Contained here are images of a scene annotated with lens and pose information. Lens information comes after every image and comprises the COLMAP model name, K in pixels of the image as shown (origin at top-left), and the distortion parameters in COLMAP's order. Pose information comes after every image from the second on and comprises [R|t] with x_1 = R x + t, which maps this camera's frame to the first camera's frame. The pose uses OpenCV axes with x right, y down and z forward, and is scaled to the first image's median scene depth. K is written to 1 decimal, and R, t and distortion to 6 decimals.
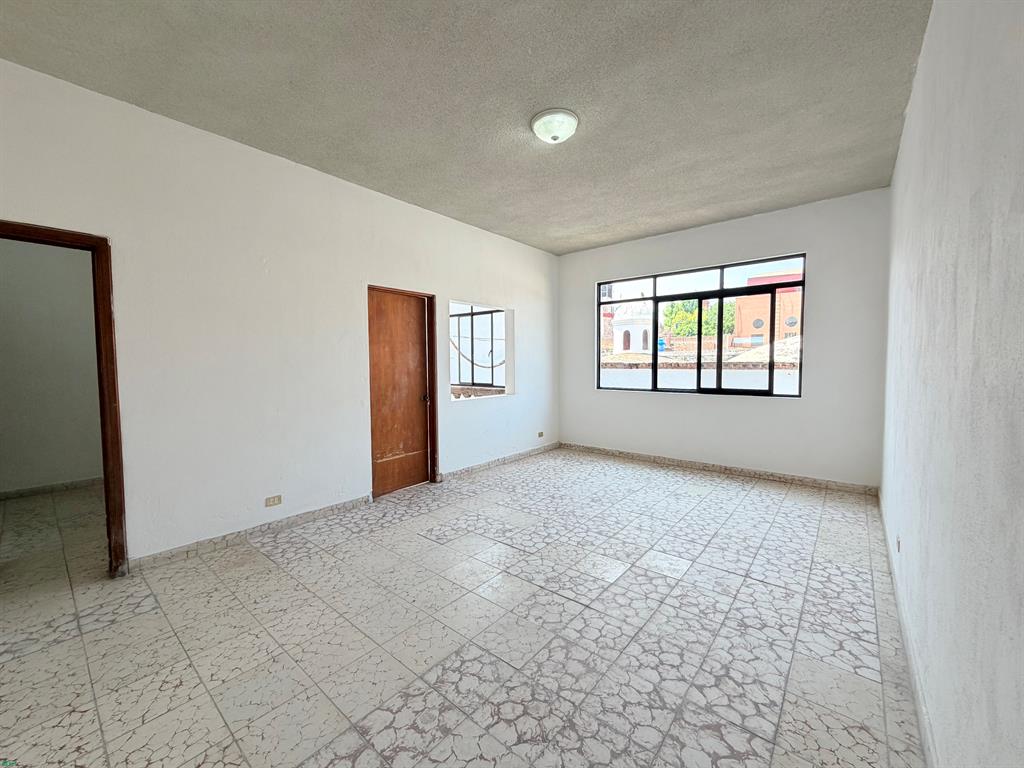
lens RADIAL K [[408.6, 0, 508.8], [0, 408.6, 383.6], [0, 0, 1]] dist [-0.000476, 0.000691]
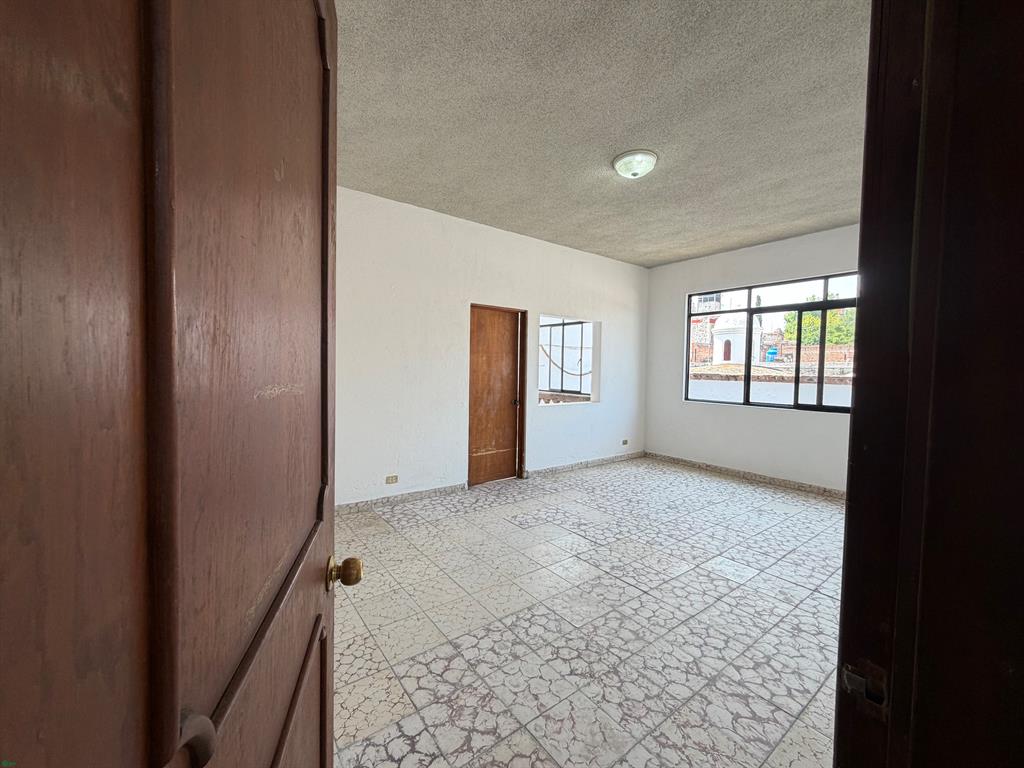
lens RADIAL K [[408.6, 0, 508.8], [0, 408.6, 383.6], [0, 0, 1]] dist [-0.000476, 0.000691]
pose [[0.973244, 0.032192, -0.227506, 0.042189], [-0.035325, 0.999329, -0.009715, -0.004648], [0.227041, 0.017491, 0.973728, -0.132526]]
